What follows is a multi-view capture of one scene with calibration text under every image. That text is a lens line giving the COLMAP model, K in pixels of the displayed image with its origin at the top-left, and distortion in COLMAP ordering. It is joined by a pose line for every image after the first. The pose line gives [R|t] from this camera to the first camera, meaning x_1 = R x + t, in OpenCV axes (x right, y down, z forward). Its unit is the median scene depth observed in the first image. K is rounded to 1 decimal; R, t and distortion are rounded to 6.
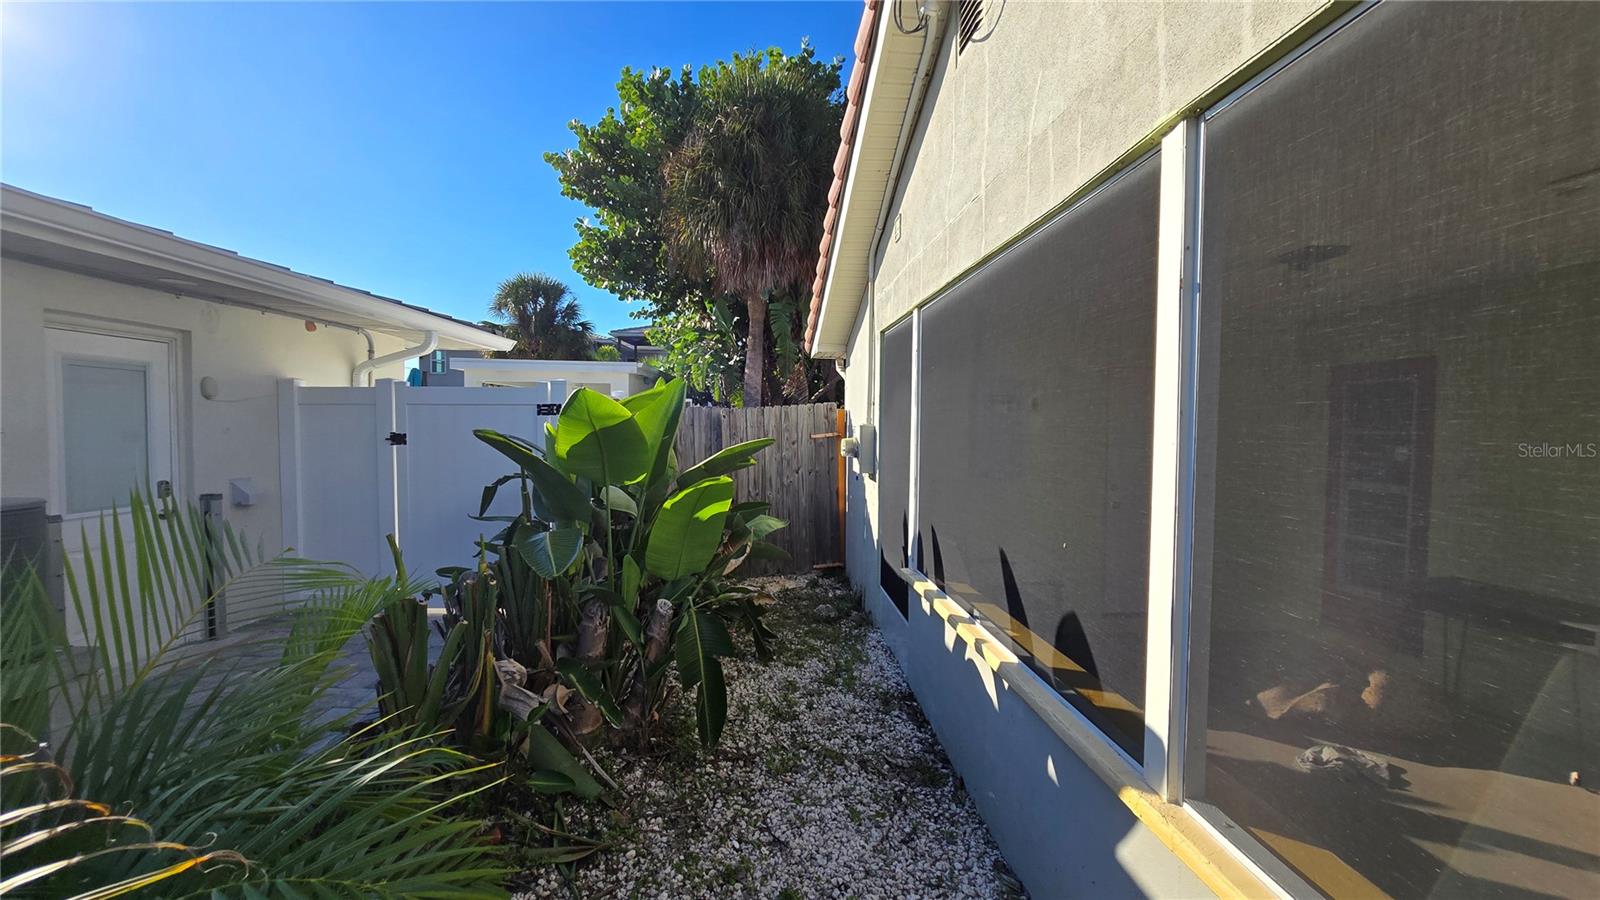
lens RADIAL K [[646.5, 0, 809.5], [0, 646.5, 447.3], [0, 0, 1]] dist [-0.001847, -0.000134]
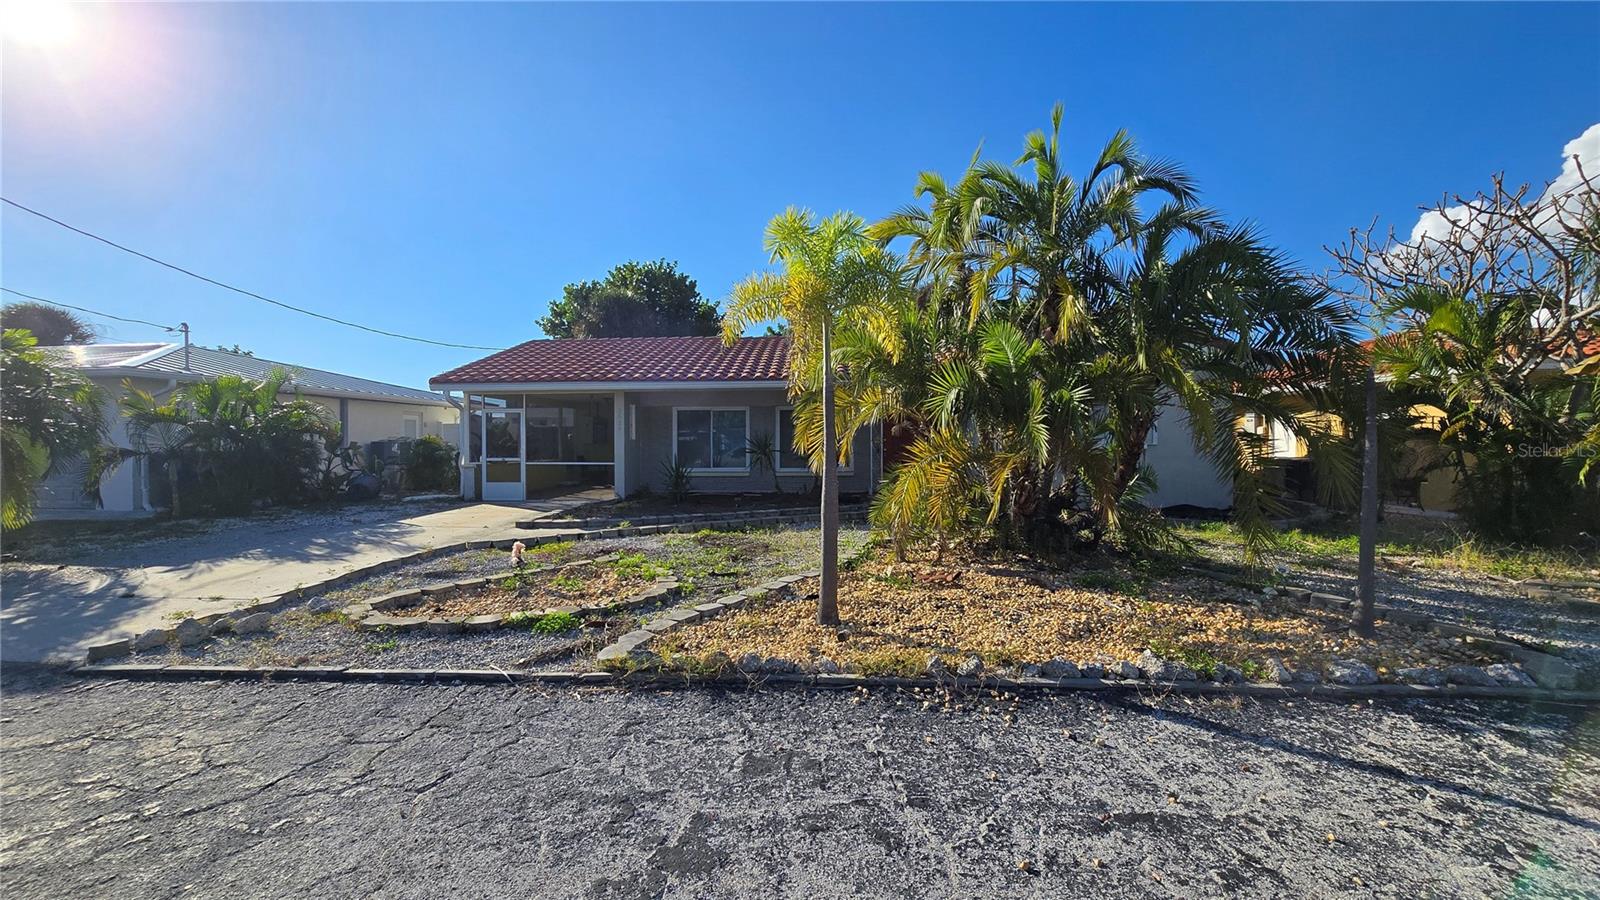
lens RADIAL K [[646.5, 0, 809.5], [0, 646.5, 447.3], [0, 0, 1]] dist [-0.001847, -0.000134]
pose [[0.990497, -0.012792, -0.136941, 1.907271], [0.009872, 0.999710, -0.021984, 0.156502], [0.137183, 0.020423, 0.990335, -2.520825]]
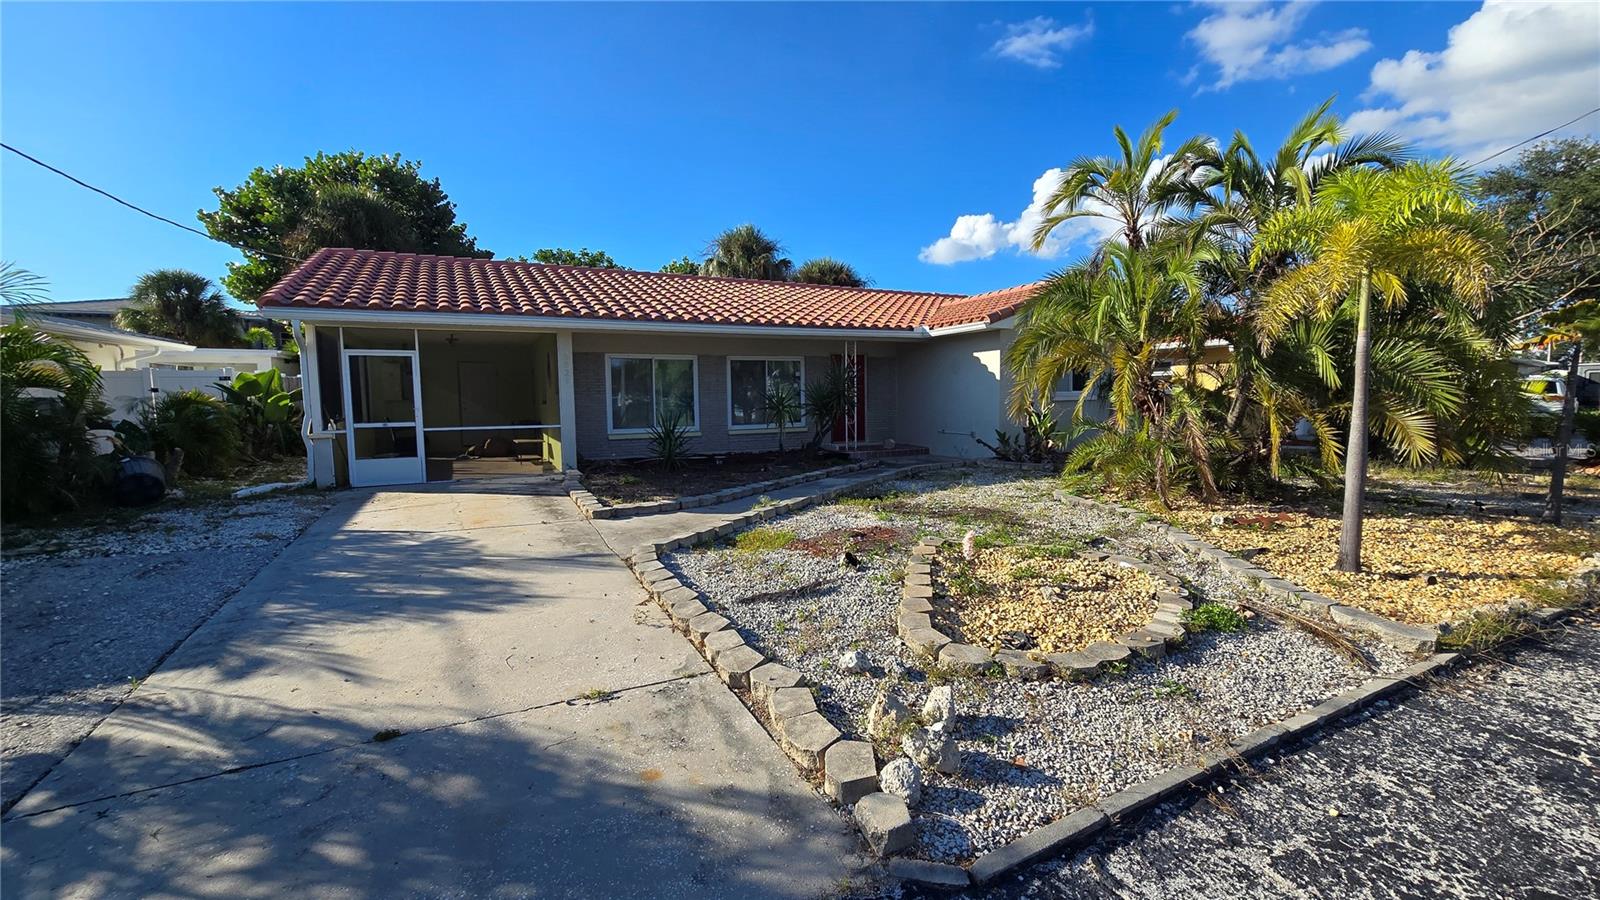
lens RADIAL K [[646.5, 0, 809.5], [0, 646.5, 447.3], [0, 0, 1]] dist [-0.001847, -0.000134]
pose [[0.922948, -0.046020, 0.382165, 0.710690], [0.028593, 0.998281, 0.051159, 0.139668], [-0.383862, -0.036290, 0.922677, -2.143005]]
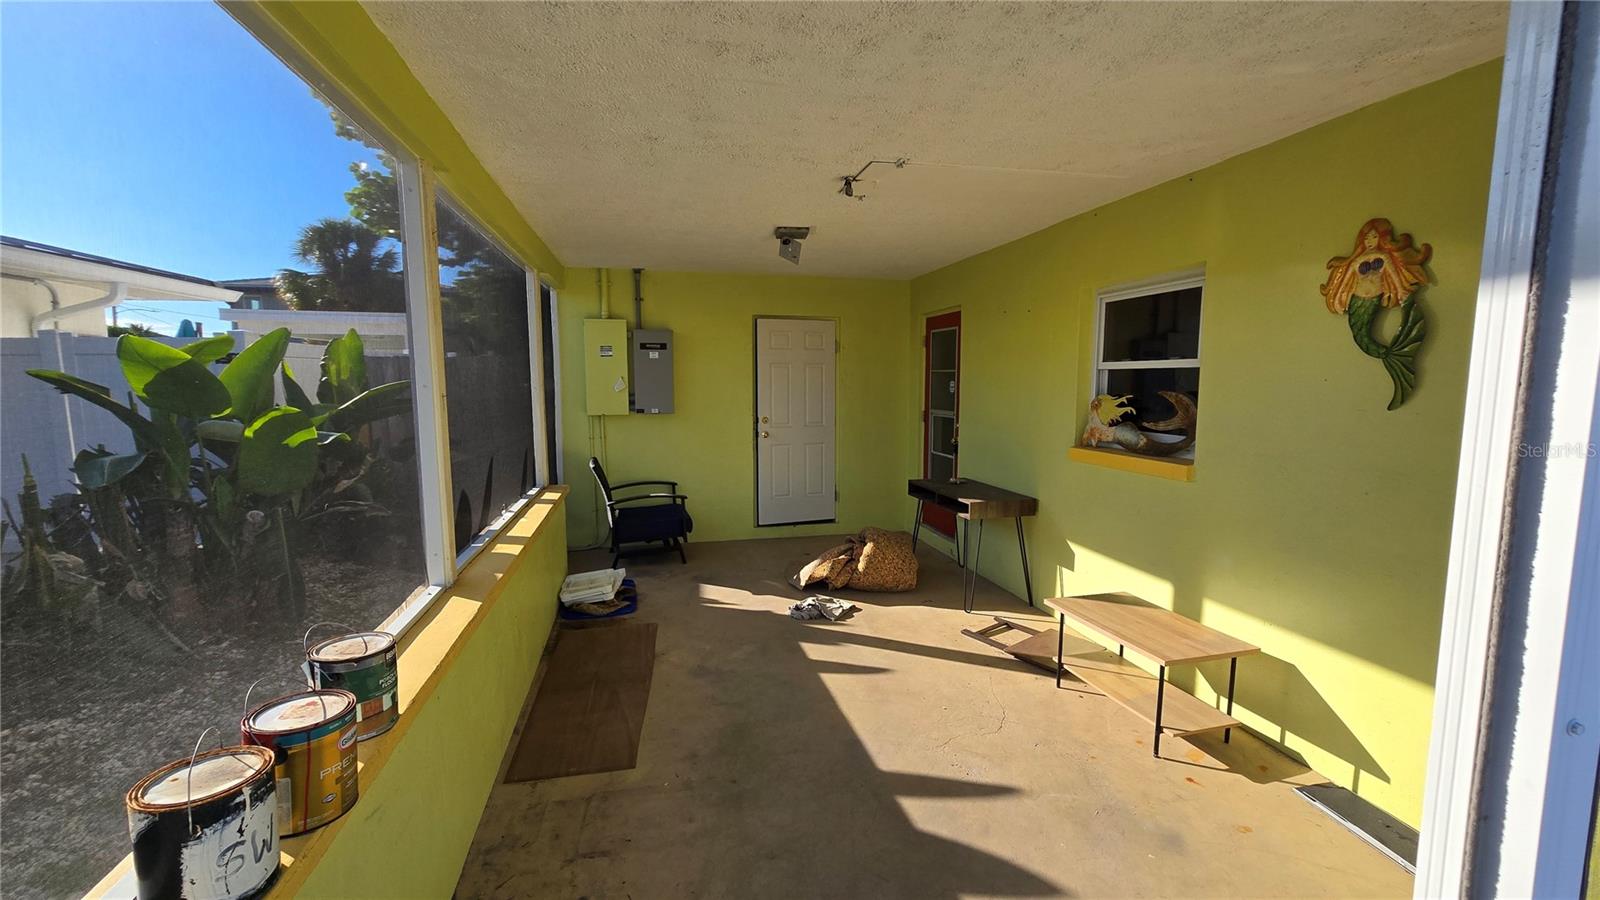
lens RADIAL K [[652.0, 0, 809.2], [0, 652.0, 449.1], [0, 0, 1]] dist [0.000882, 0.000266]
pose [[0.988251, -0.028588, 0.150141, 0.319296], [0.017520, 0.997065, 0.074530, 0.023377], [-0.151831, -0.071024, 0.985851, -0.186604]]
